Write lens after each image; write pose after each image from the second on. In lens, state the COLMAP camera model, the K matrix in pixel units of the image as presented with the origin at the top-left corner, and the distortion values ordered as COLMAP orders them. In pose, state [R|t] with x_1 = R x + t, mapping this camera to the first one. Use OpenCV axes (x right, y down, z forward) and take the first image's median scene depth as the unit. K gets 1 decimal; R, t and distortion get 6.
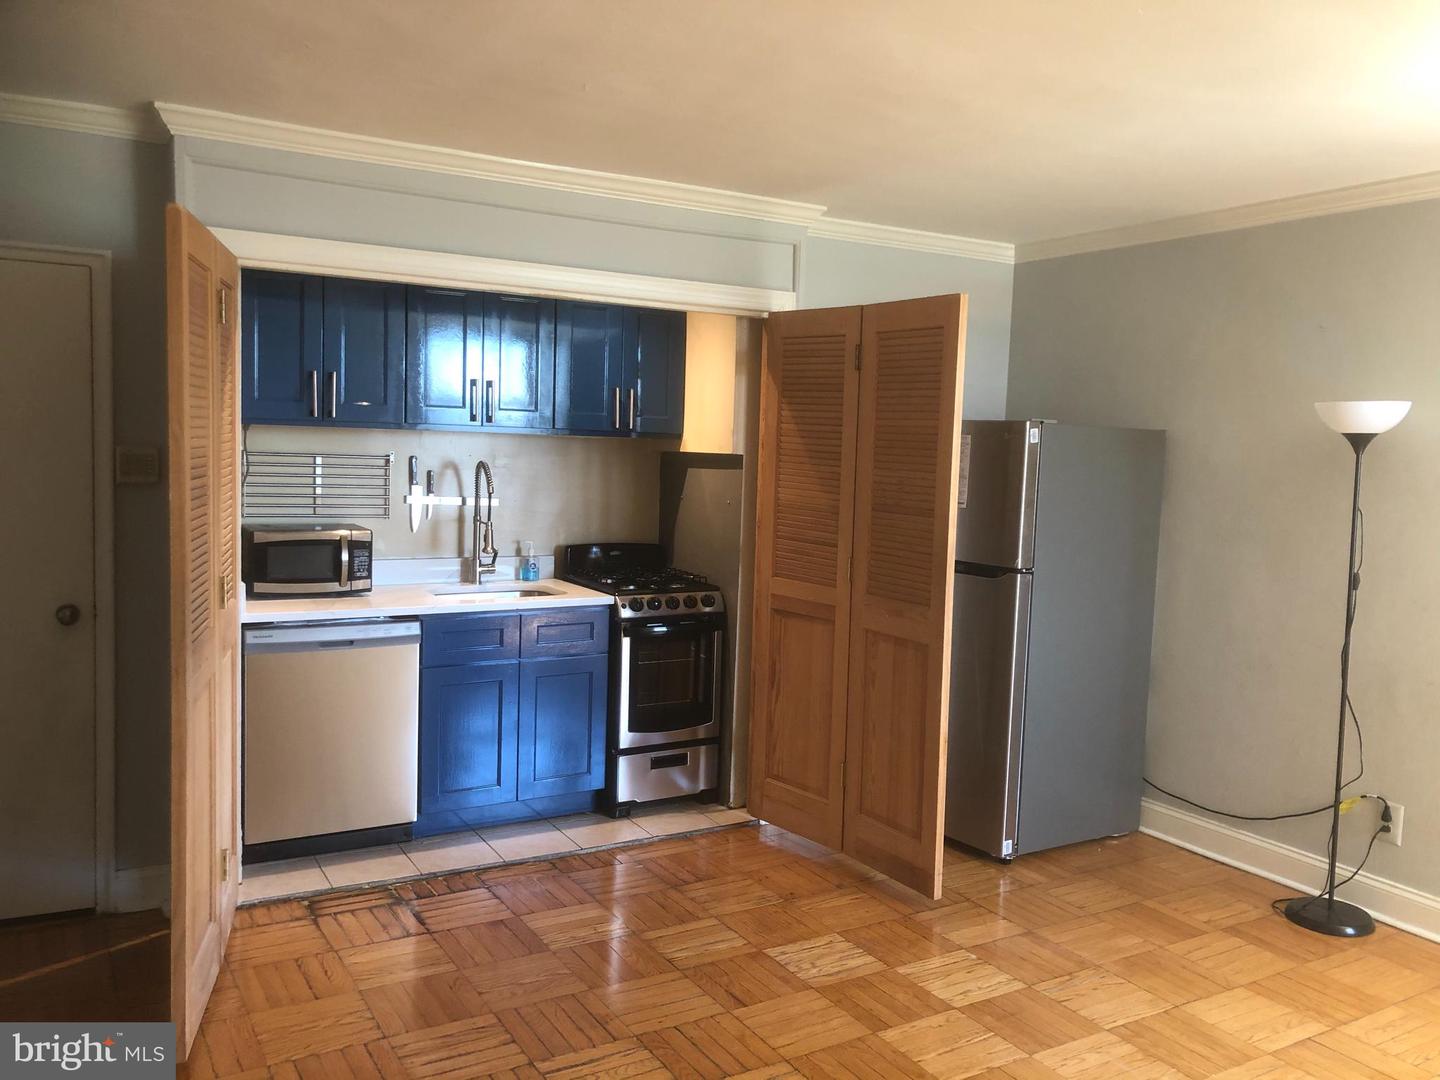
lens RADIAL K [[1155.2, 0, 720.0], [0, 1155.2, 540.0], [0, 0, 1]] dist [0.003344, -0.002296]
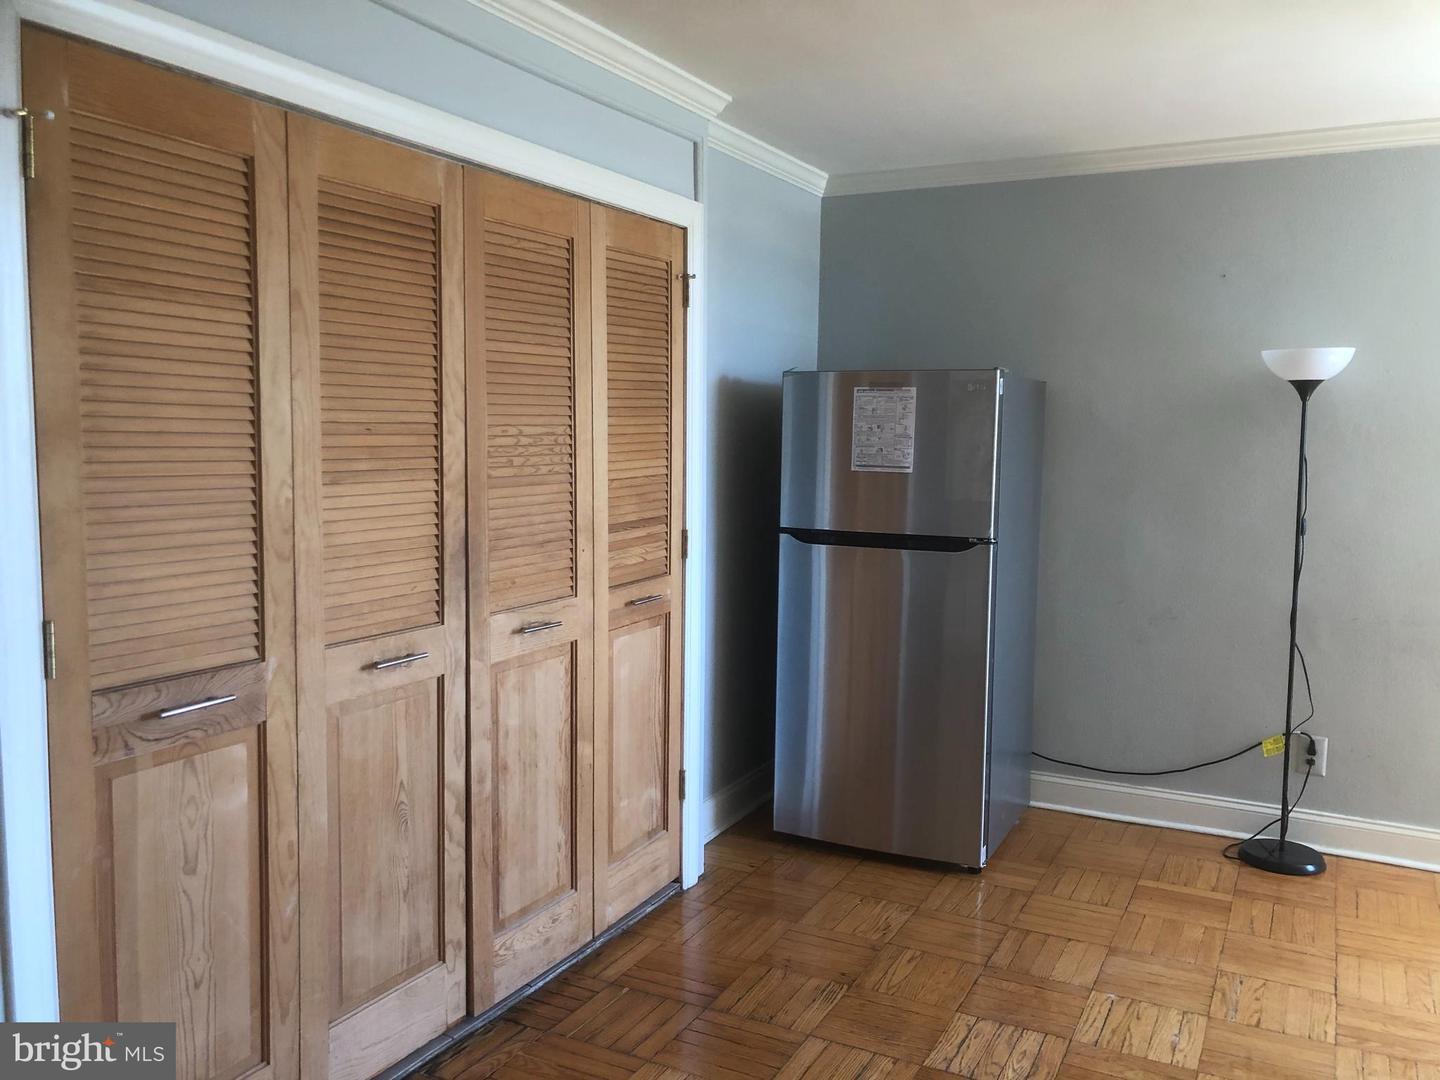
lens RADIAL K [[1169.1, 0, 720.0], [0, 1169.1, 540.0], [0, 0, 1]] dist [0.021964, -0.003219]
pose [[0.847641, -0.071801, 0.525689, -0.413488], [0.060265, 0.997418, 0.039059, -0.022704], [-0.527136, -0.001427, 0.849780, 0.380442]]
